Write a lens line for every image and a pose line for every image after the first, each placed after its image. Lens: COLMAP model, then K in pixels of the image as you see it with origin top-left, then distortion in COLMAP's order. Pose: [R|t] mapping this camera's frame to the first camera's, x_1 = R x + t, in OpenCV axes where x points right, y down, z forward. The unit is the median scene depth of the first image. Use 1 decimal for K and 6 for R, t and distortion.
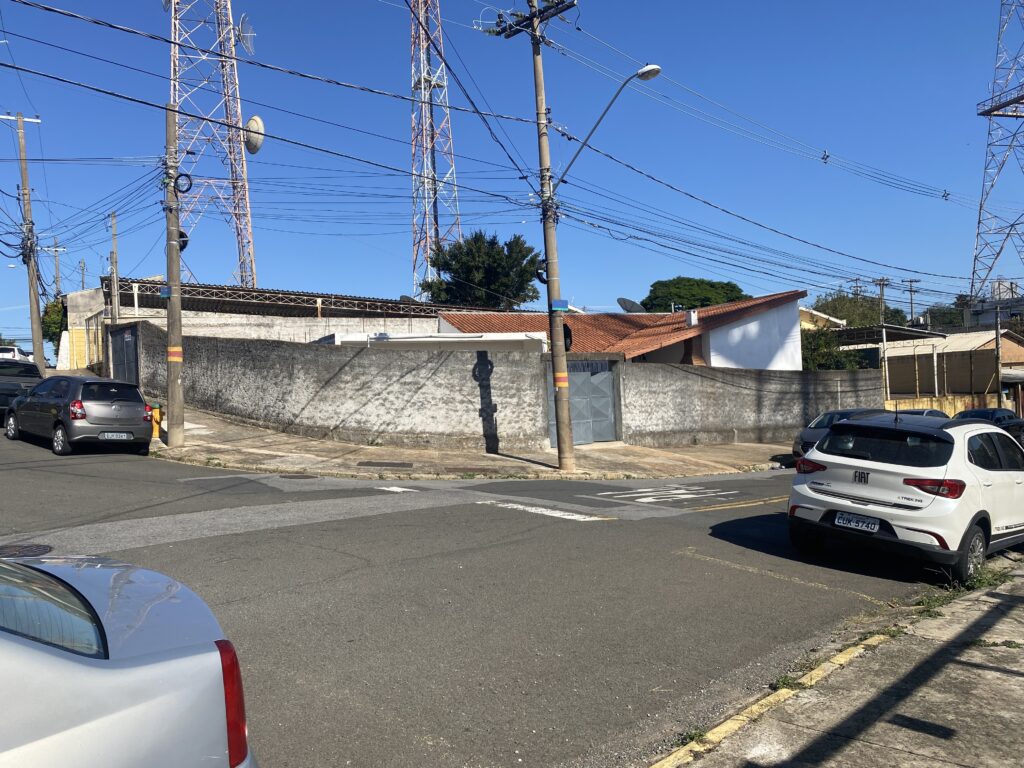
lens RADIAL K [[781.8, 0, 509.6], [0, 781.8, 386.0], [0, 0, 1]] dist [-0.014951, -0.010771]
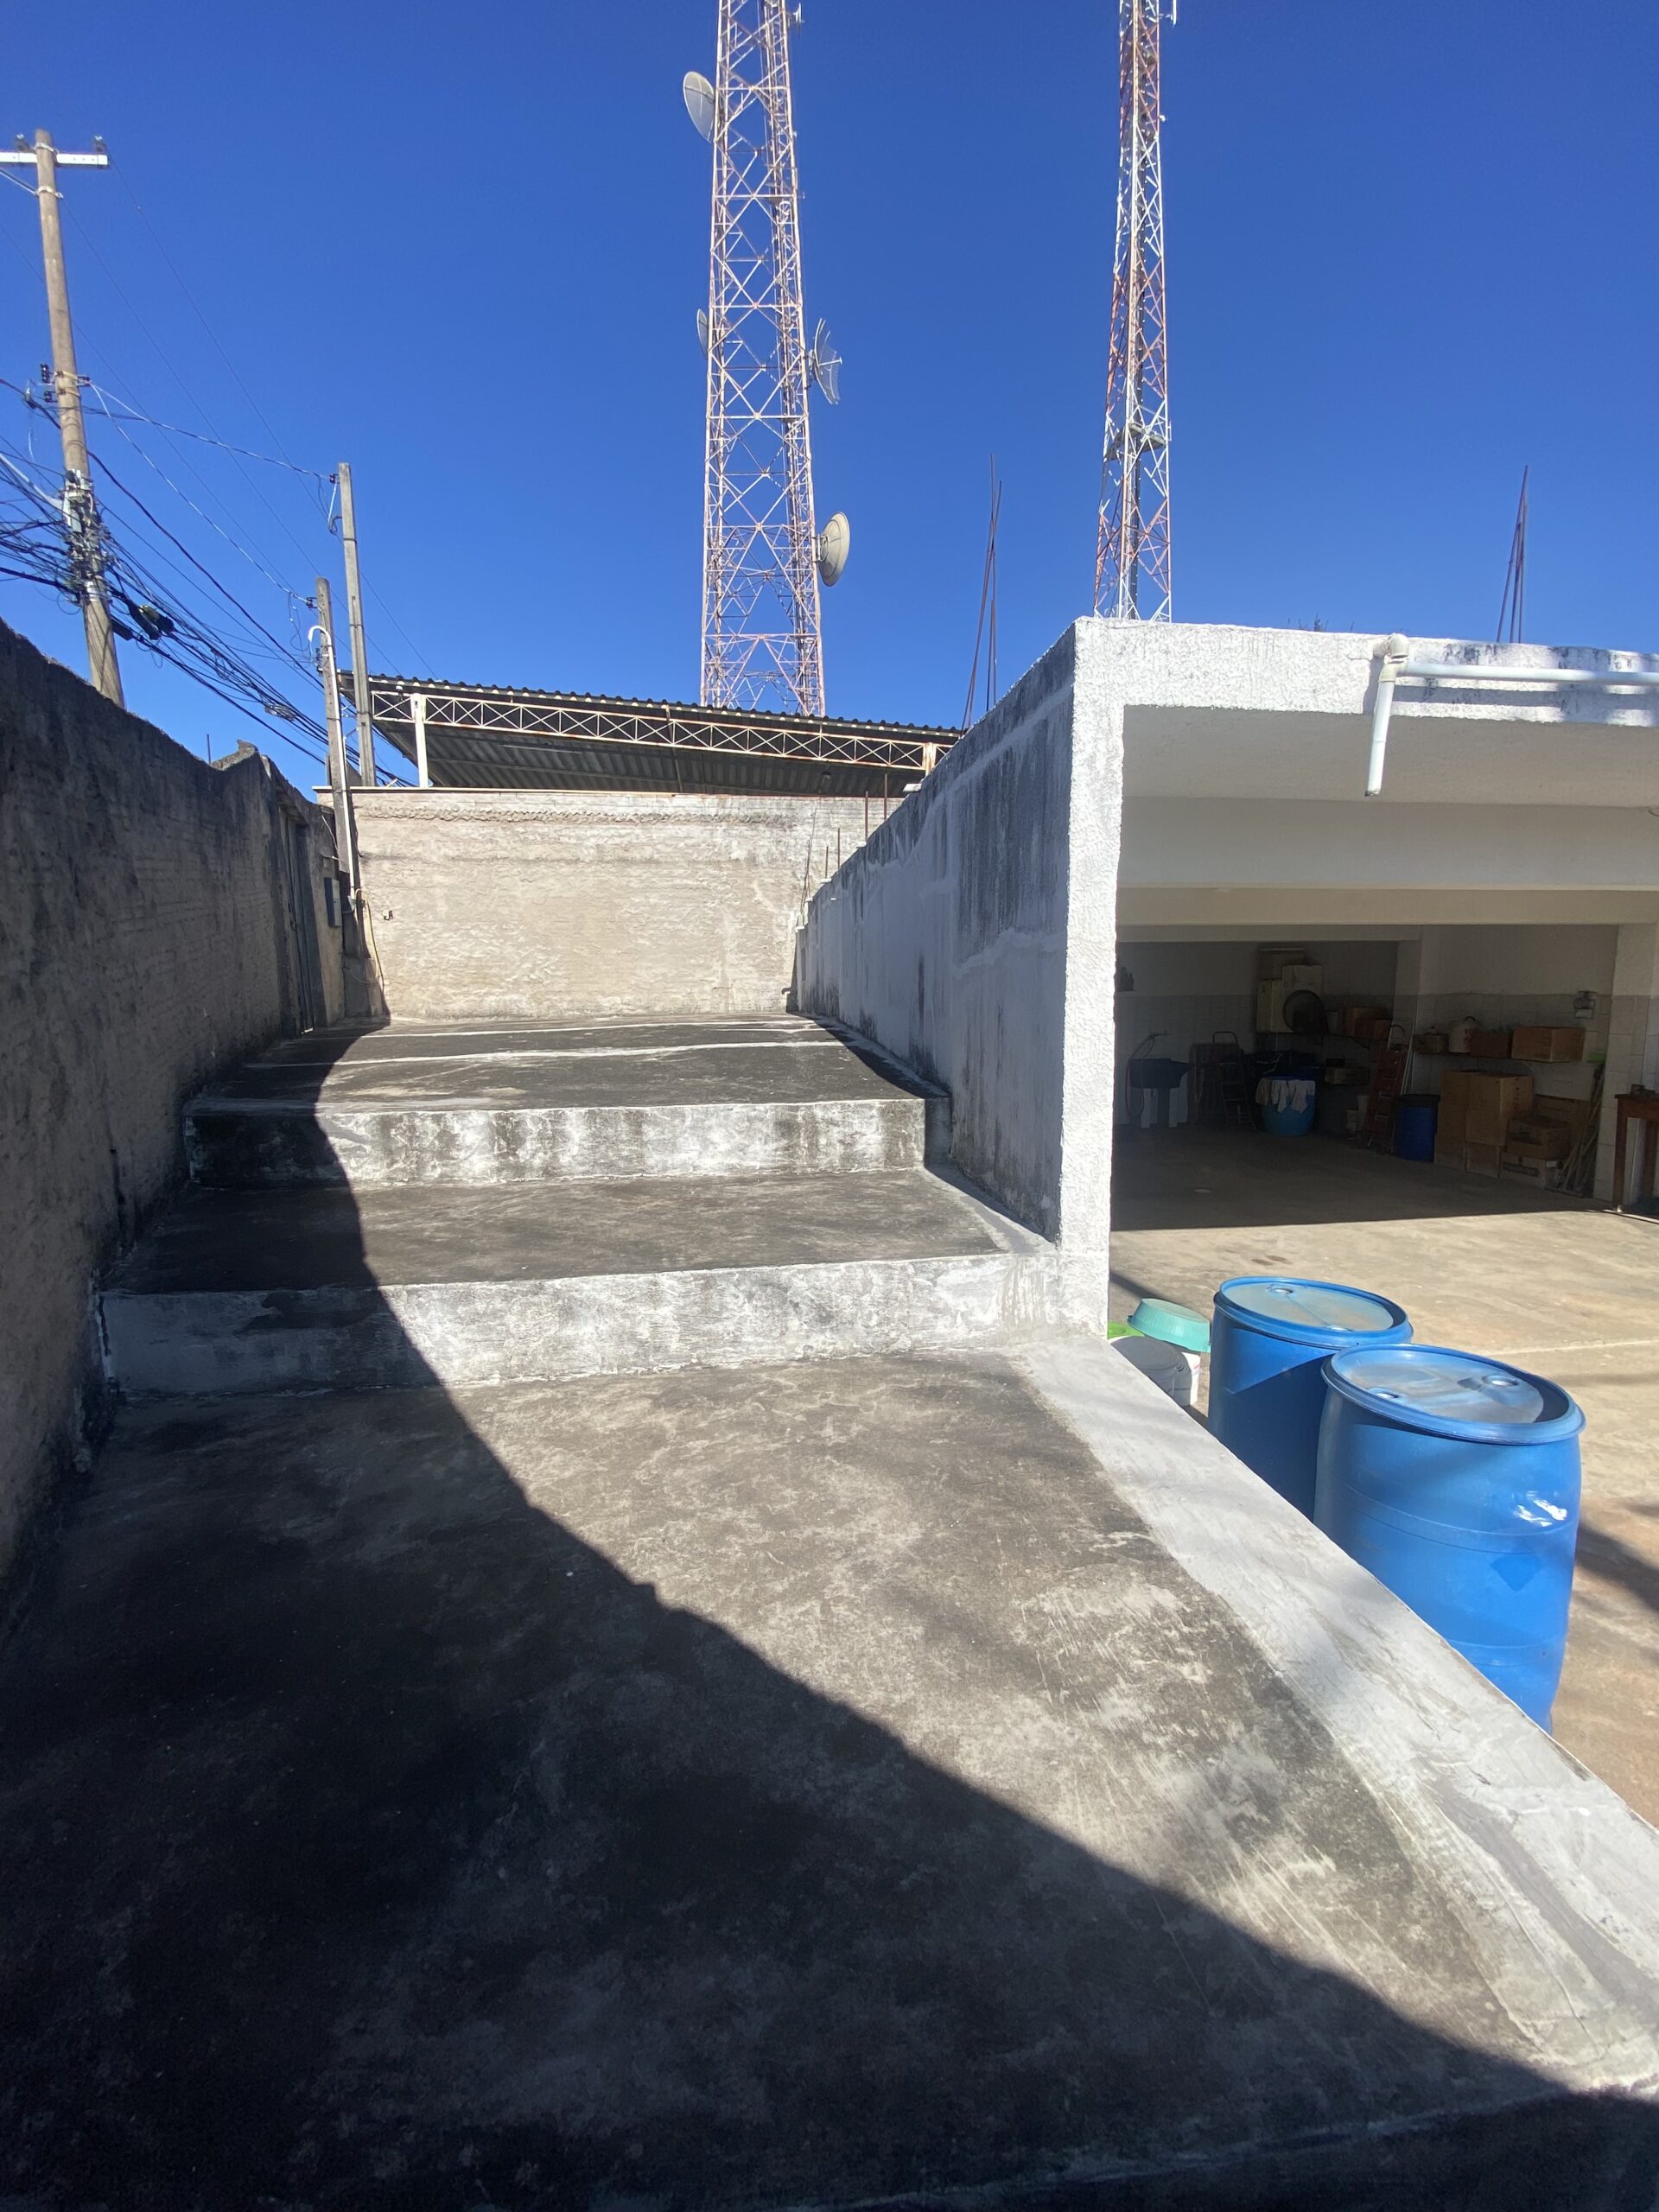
lens RADIAL K [[902.7, 0, 826.2], [0, 902.7, 1111.9], [0, 0, 1]] dist [-0.001072, -0.010691]
pose [[0.941479, 0.084653, -0.326267, -0.072702], [-0.033466, 0.986643, 0.159424, -0.007899], [0.335405, -0.139175, 0.931737, 0.298645]]
